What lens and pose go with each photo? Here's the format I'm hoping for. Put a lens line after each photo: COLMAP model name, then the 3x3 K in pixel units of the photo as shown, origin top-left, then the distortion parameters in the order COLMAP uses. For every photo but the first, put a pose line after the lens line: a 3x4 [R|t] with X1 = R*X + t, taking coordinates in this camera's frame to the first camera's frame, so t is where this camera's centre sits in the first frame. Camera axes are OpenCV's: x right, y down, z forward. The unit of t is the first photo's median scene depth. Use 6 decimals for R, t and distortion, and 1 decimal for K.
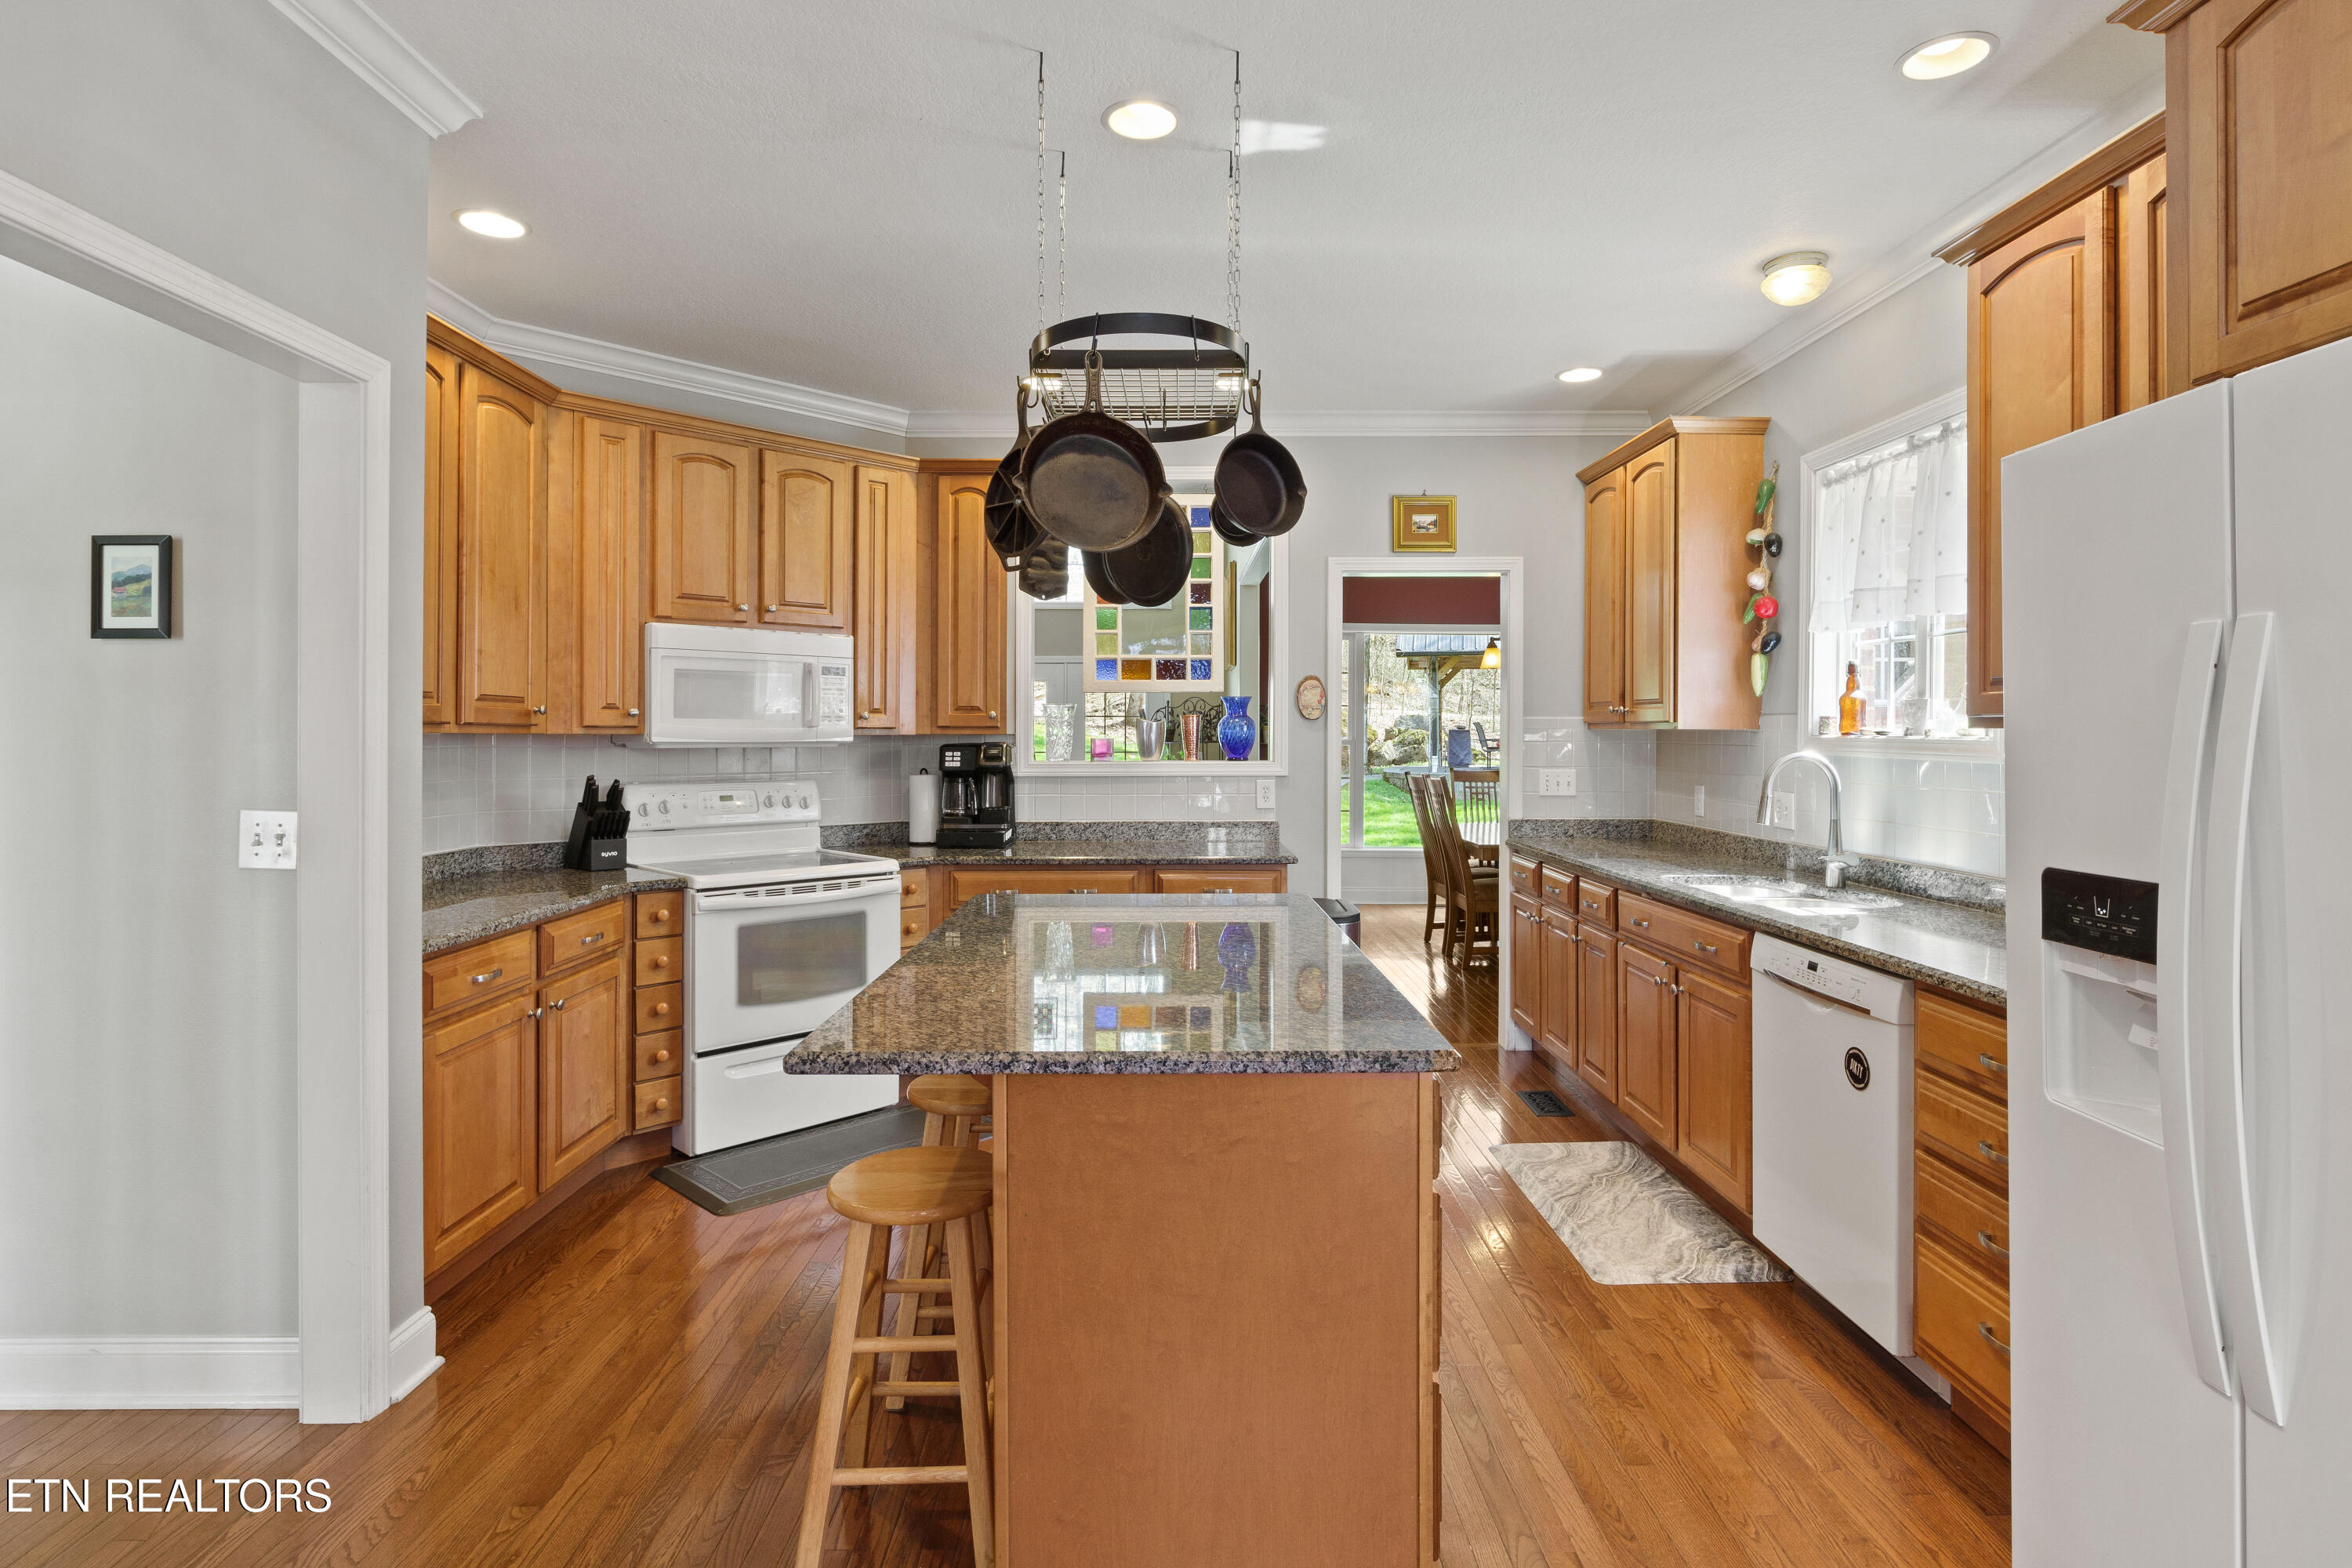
lens RADIAL K [[1197.9, 0, 1174.8], [0, 1197.9, 725.1], [0, 0, 1]] dist [-0.006686, -0.000243]
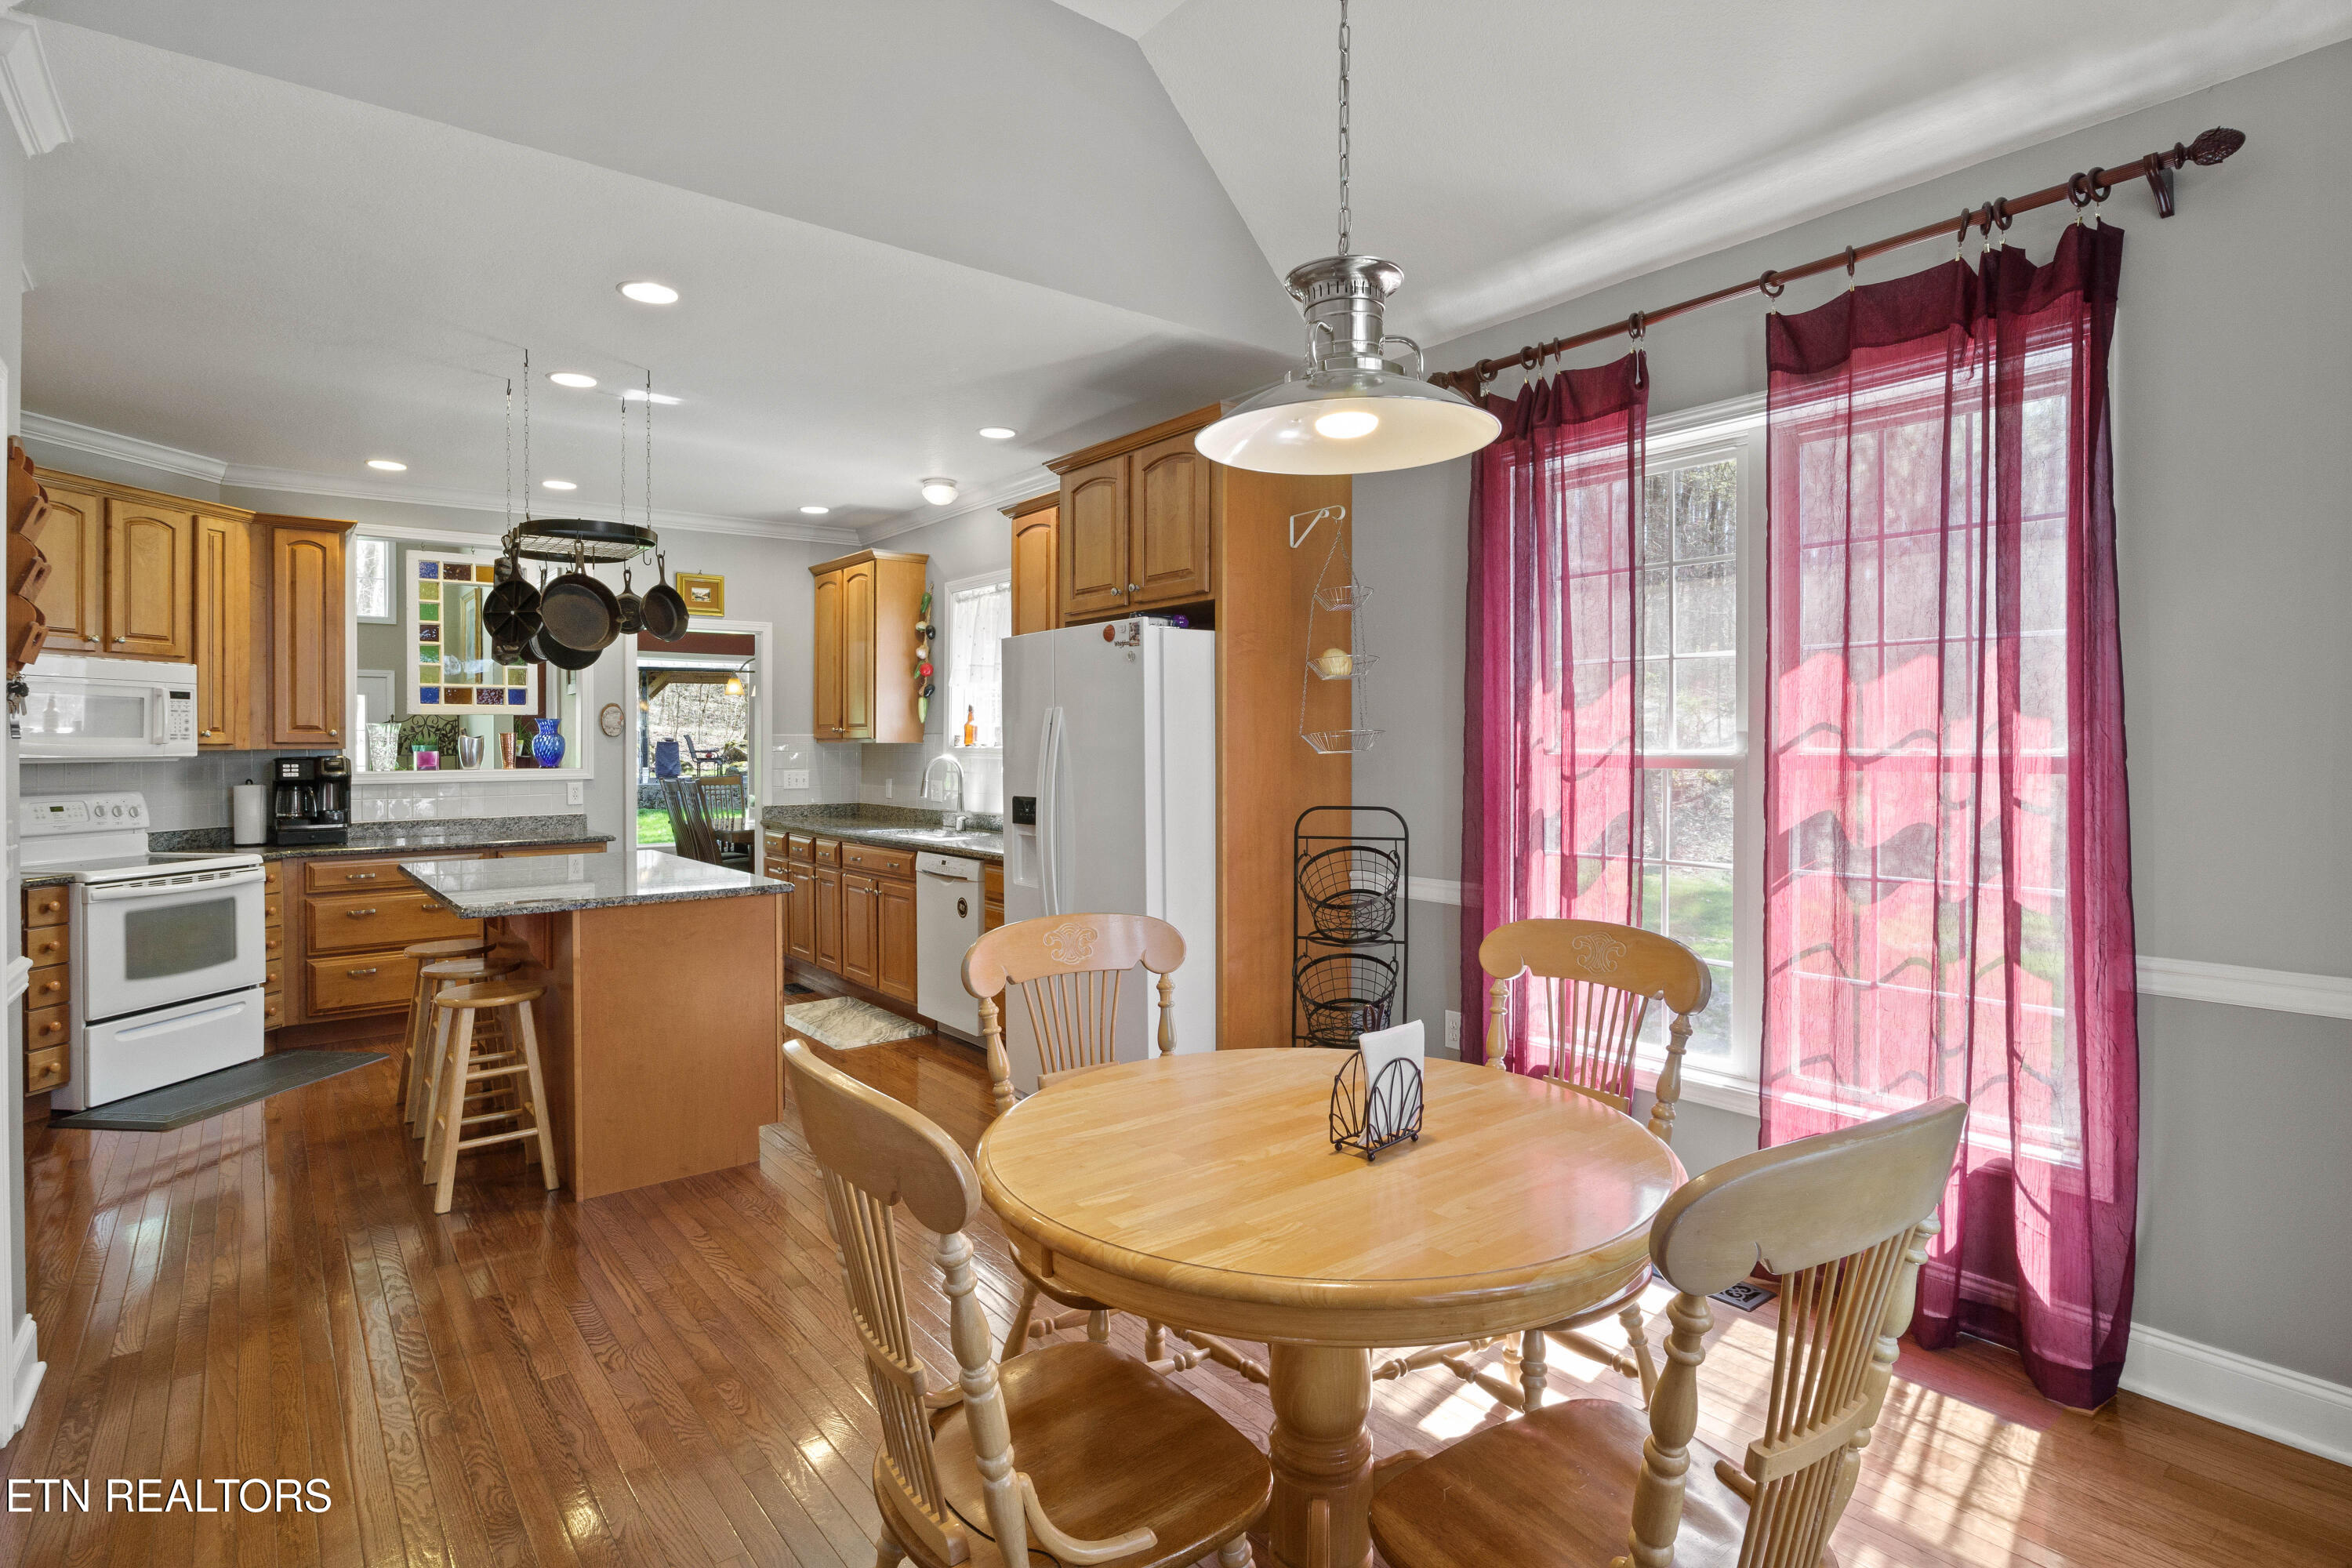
lens RADIAL K [[1184.6, 0, 1187.6], [0, 1184.6, 749.4], [0, 0, 1]] dist [-0.009868, -0.000833]
pose [[0.788926, -0.007155, 0.614447, -0.222831], [0.000229, 0.999936, 0.011350, -0.005784], [-0.614489, -0.008814, 0.788877, -0.502930]]
